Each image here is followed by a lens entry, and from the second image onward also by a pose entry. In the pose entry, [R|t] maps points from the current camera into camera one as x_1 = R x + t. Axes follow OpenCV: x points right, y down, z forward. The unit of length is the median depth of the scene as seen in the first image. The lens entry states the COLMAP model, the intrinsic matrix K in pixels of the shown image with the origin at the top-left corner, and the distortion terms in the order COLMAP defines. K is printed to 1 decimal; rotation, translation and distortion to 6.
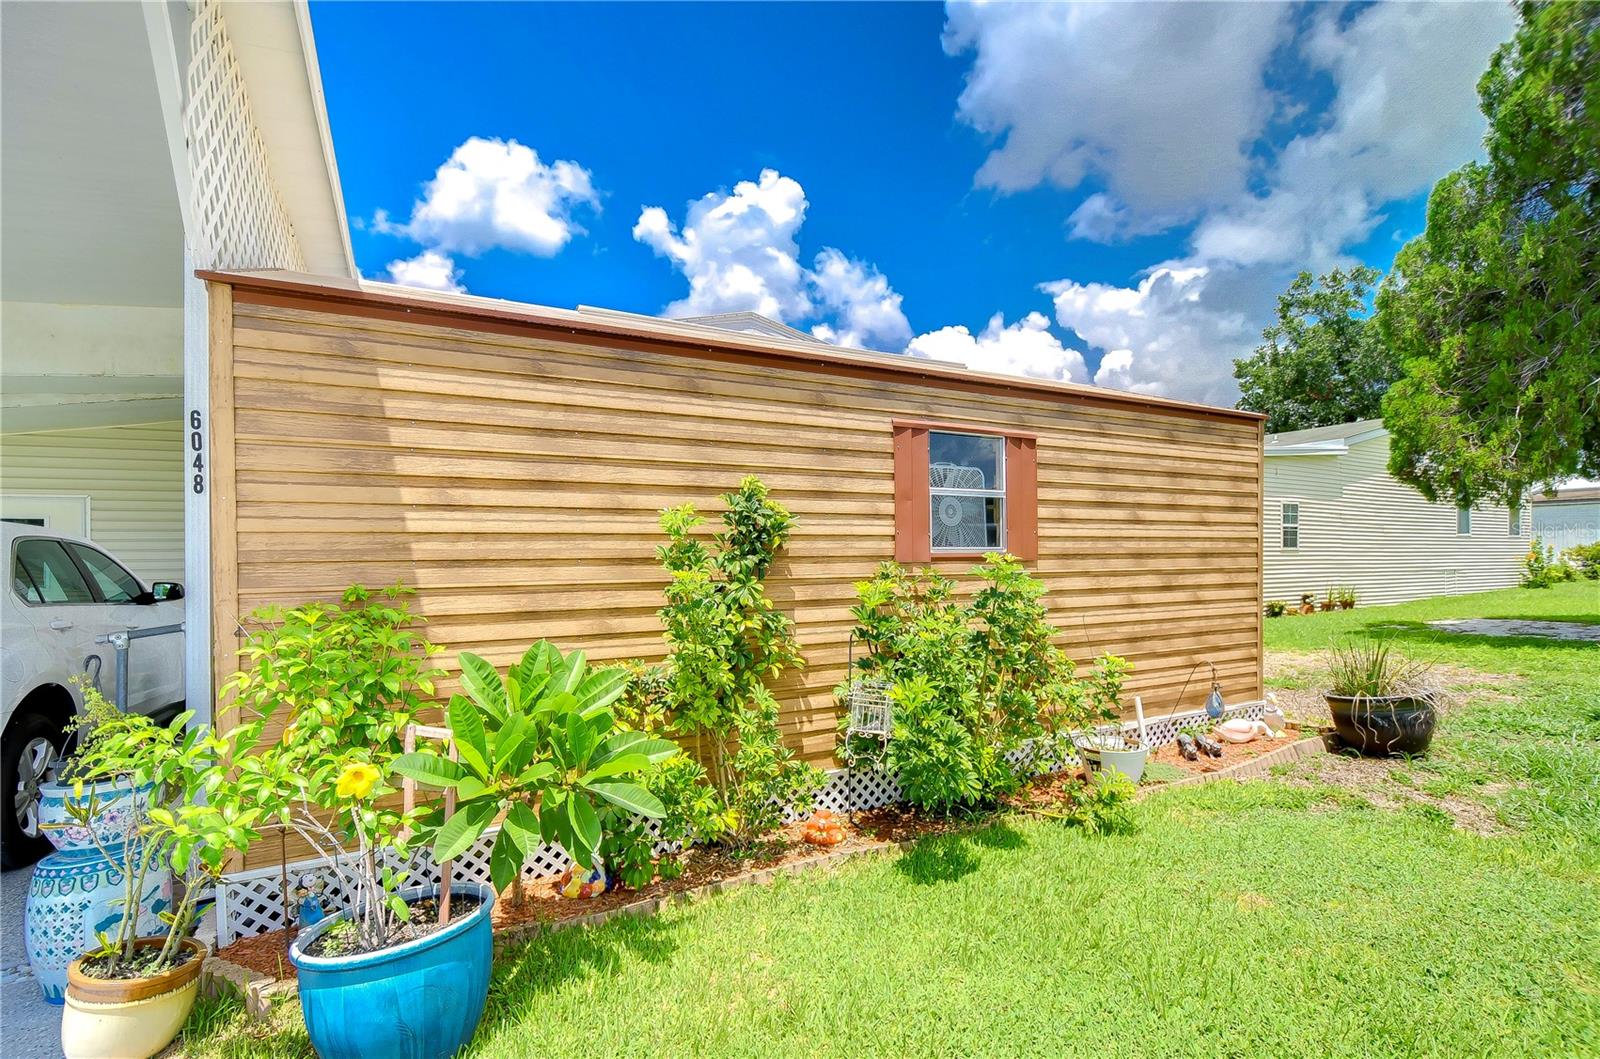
lens RADIAL K [[734.2, 0, 808.8], [0, 734.2, 554.1], [0, 0, 1]] dist [0.017774, -0.015934]
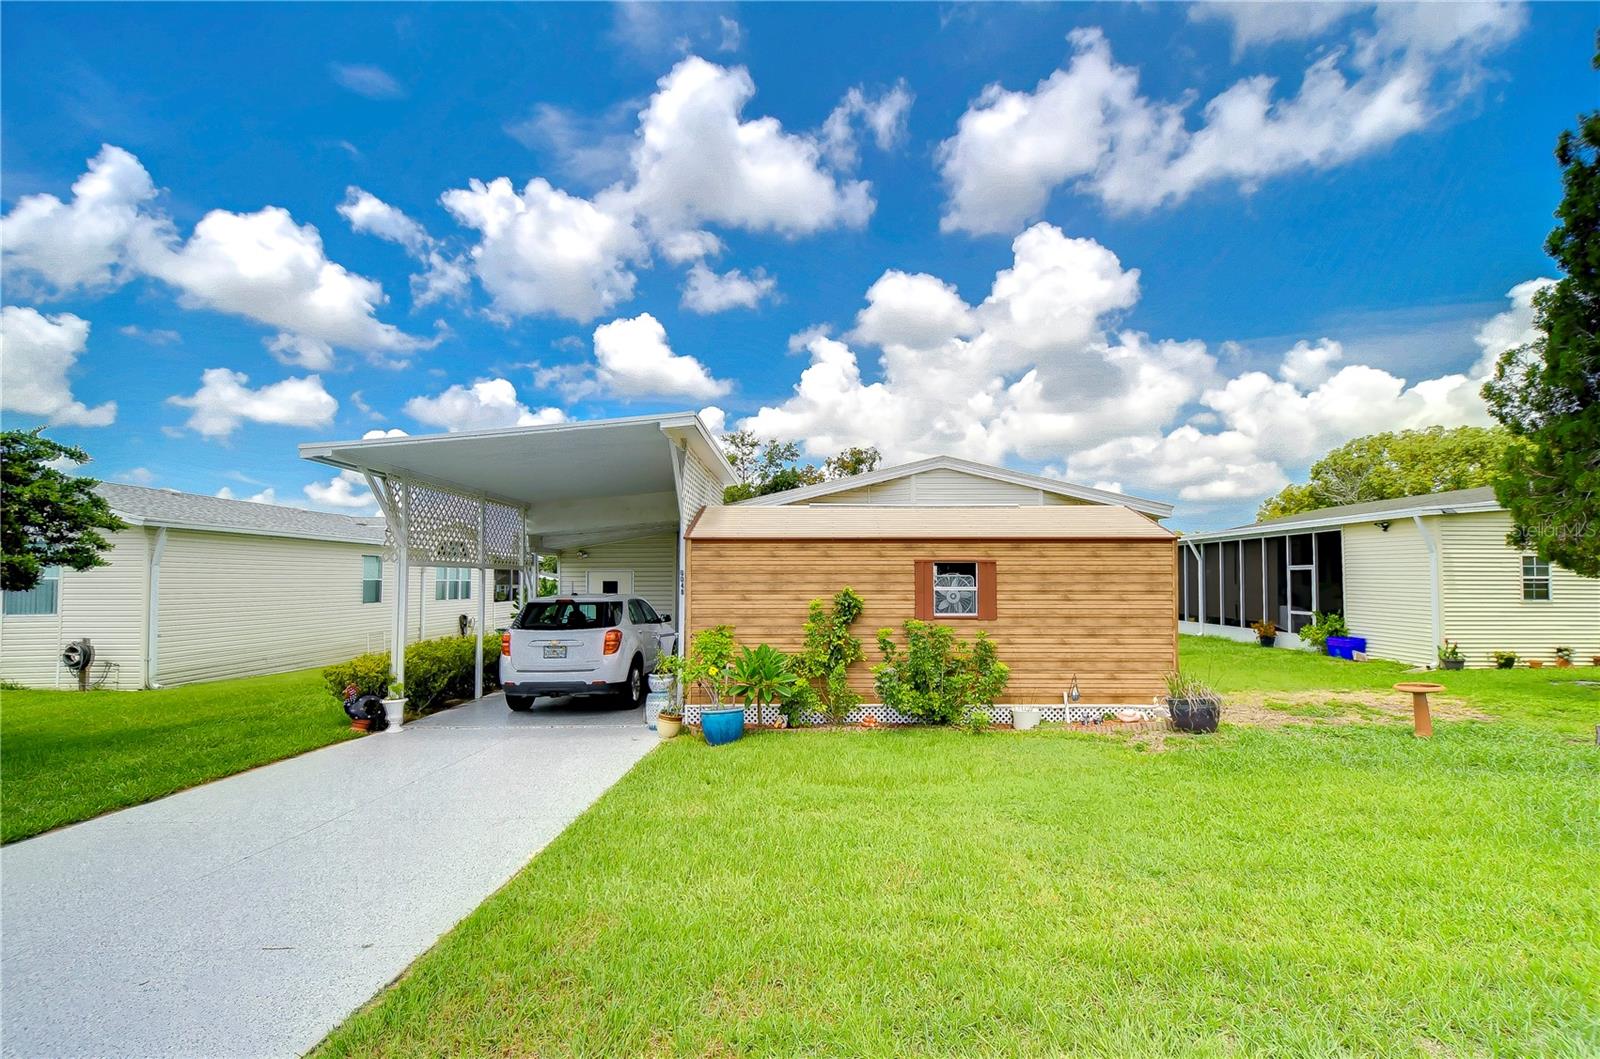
lens RADIAL K [[701.6, 0, 799.5], [0, 701.6, 554.8], [0, 0, 1]] dist [-0.002125, -0.000055]
pose [[0.877459, -0.011664, -0.479511, 0.981966], [-0.005453, 0.999397, -0.034289, -0.130998], [0.479622, 0.032702, 0.876866, -1.296467]]
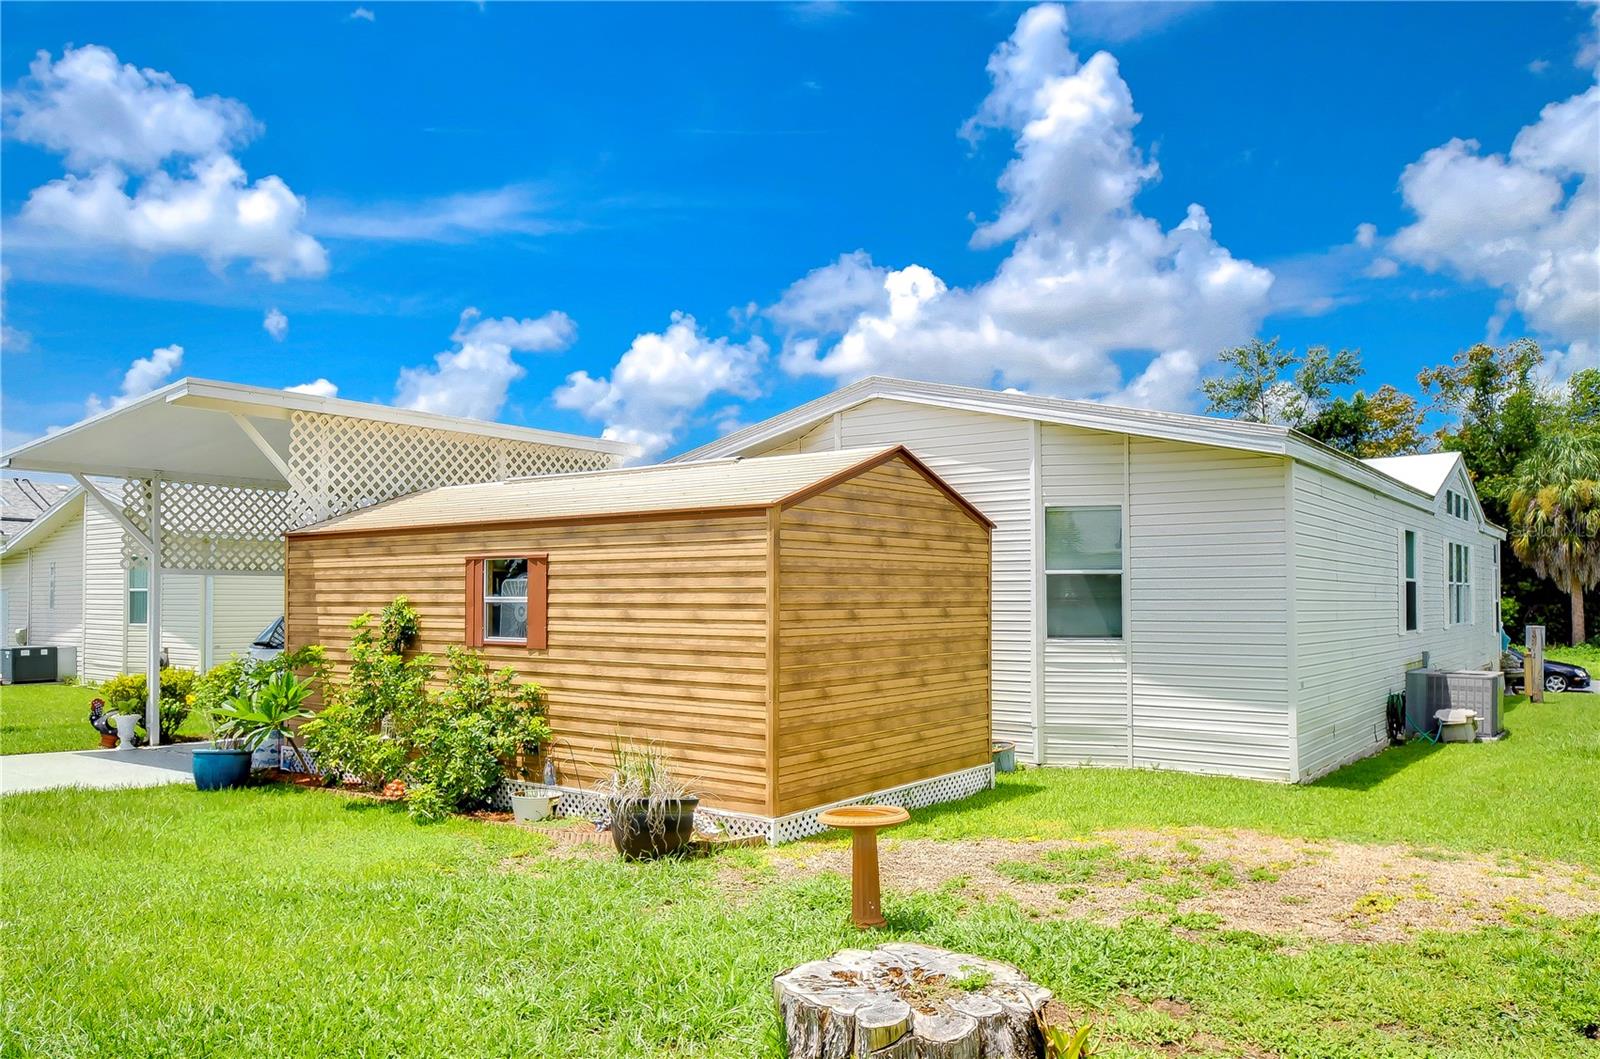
lens RADIAL K [[1156.0, 0, 789.2], [0, 1156.0, 569.8], [0, 0, 1]] dist [-0.001504, -0.001169]
pose [[0.420963, -0.019939, -0.906859, 2.992300], [-0.009861, 0.999599, -0.026555, -0.104557], [0.907024, 0.020121, 0.420597, 0.656544]]
